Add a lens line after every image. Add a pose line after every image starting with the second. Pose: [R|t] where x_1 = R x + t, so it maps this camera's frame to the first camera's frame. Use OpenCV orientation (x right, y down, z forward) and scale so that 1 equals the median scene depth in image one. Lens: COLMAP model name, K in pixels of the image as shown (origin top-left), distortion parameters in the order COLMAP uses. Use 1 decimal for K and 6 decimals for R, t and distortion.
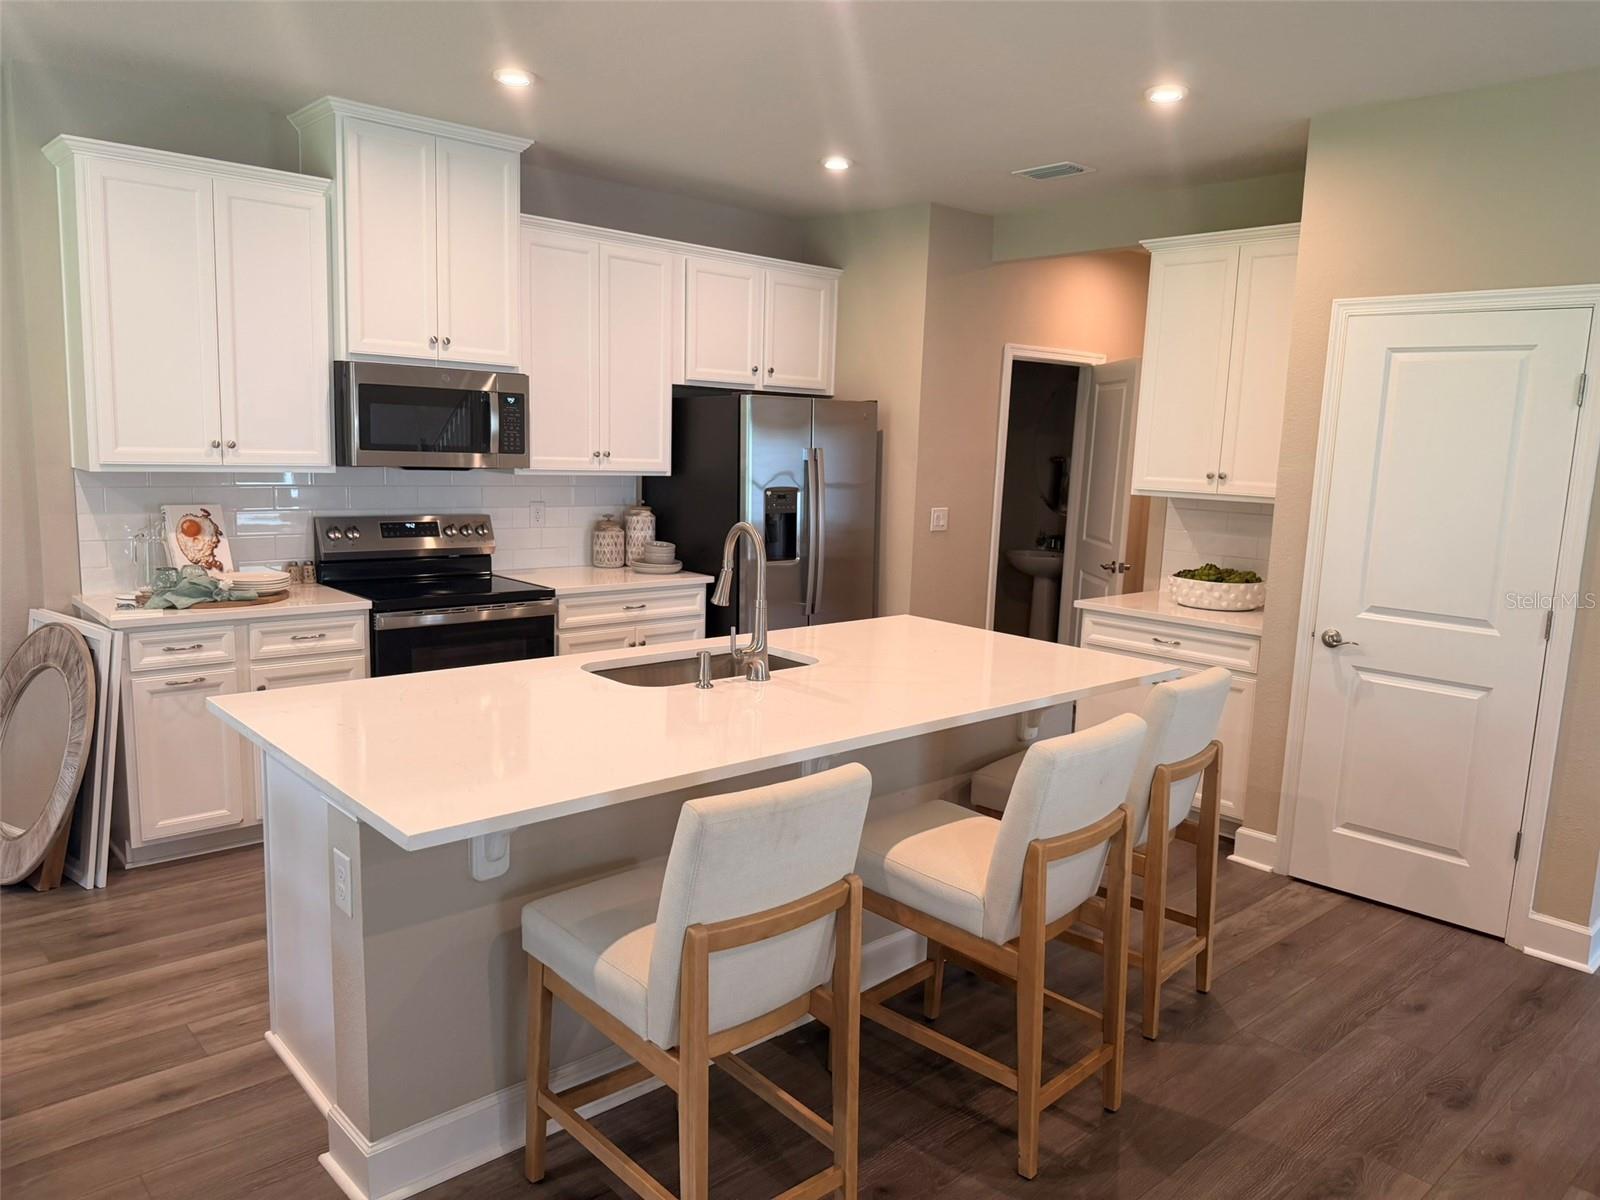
lens RADIAL K [[1134.6, 0, 812.1], [0, 1134.6, 601.1], [0, 0, 1]] dist [0.038262, -0.024610]
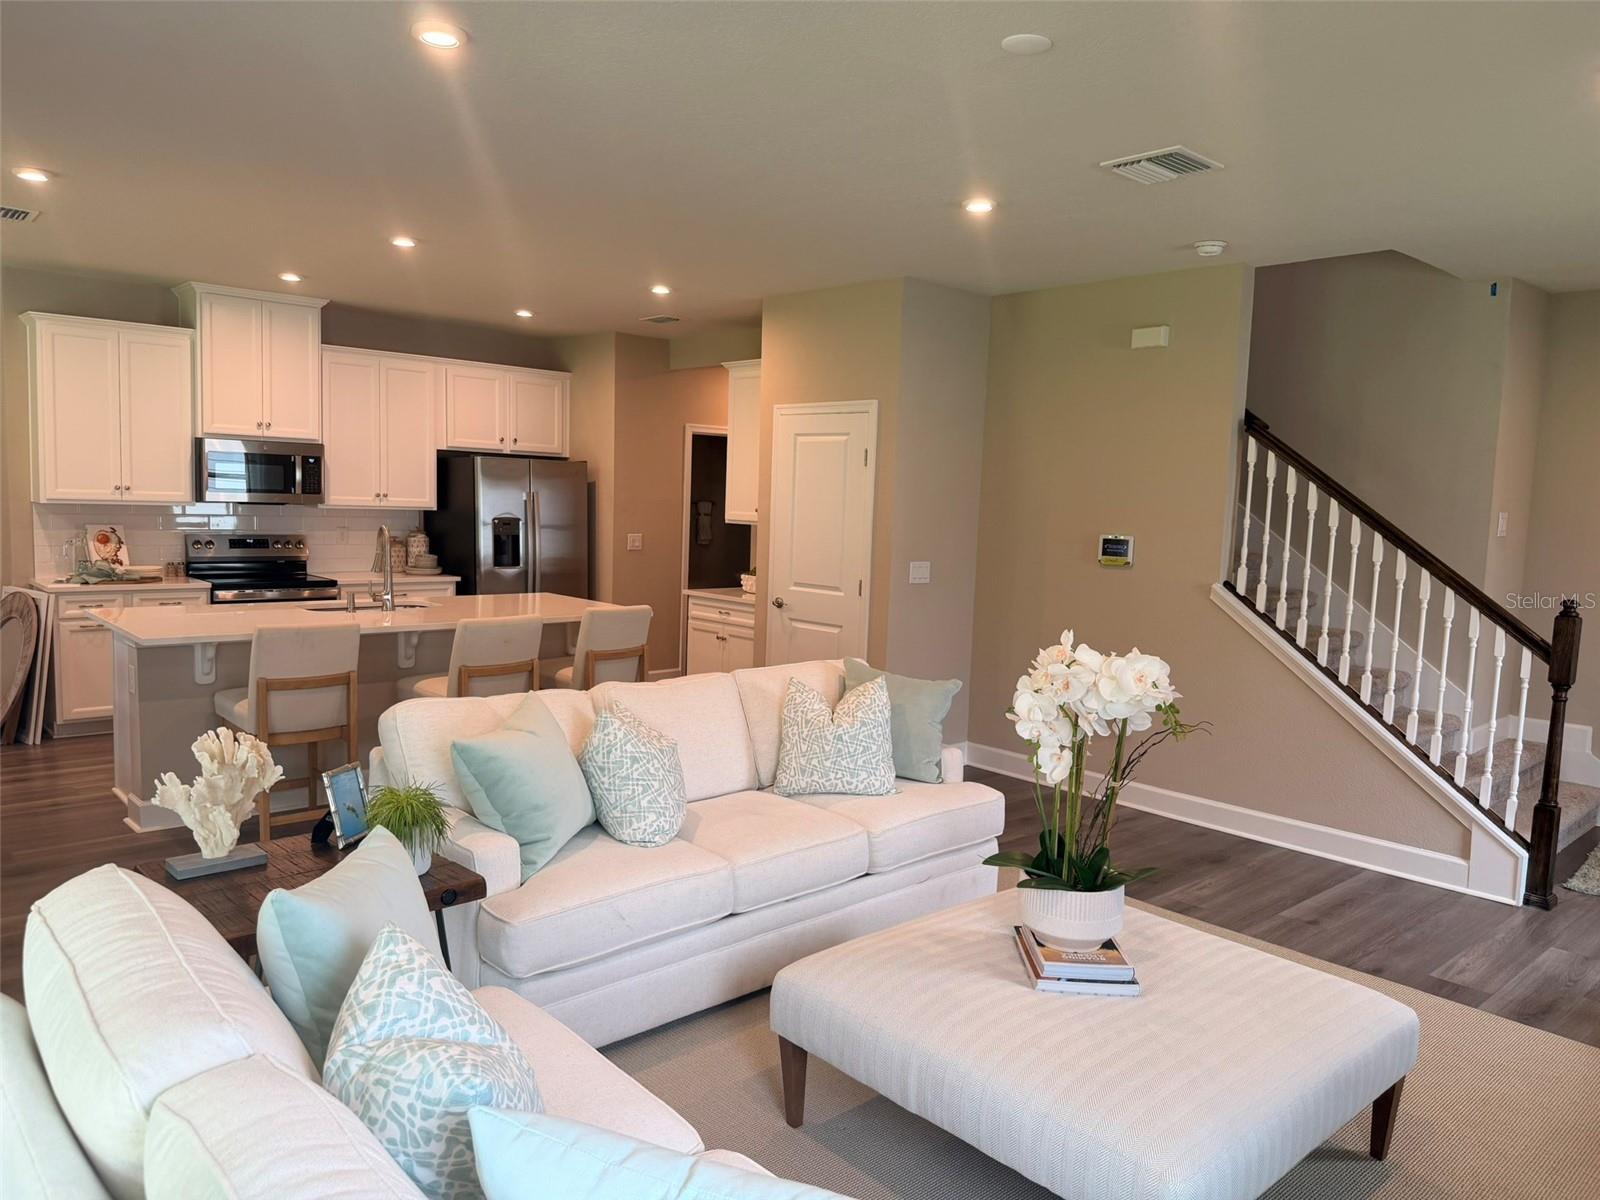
lens RADIAL K [[1134.6, 0, 792.2], [0, 1134.6, 598.2], [0, 0, 1]] dist [0.038262, -0.024610]
pose [[0.999948, 0.000164, -0.010187, 0.451328], [-0.000698, 0.998626, -0.052407, 0.104584], [0.010164, 0.052411, 0.998574, -0.611728]]
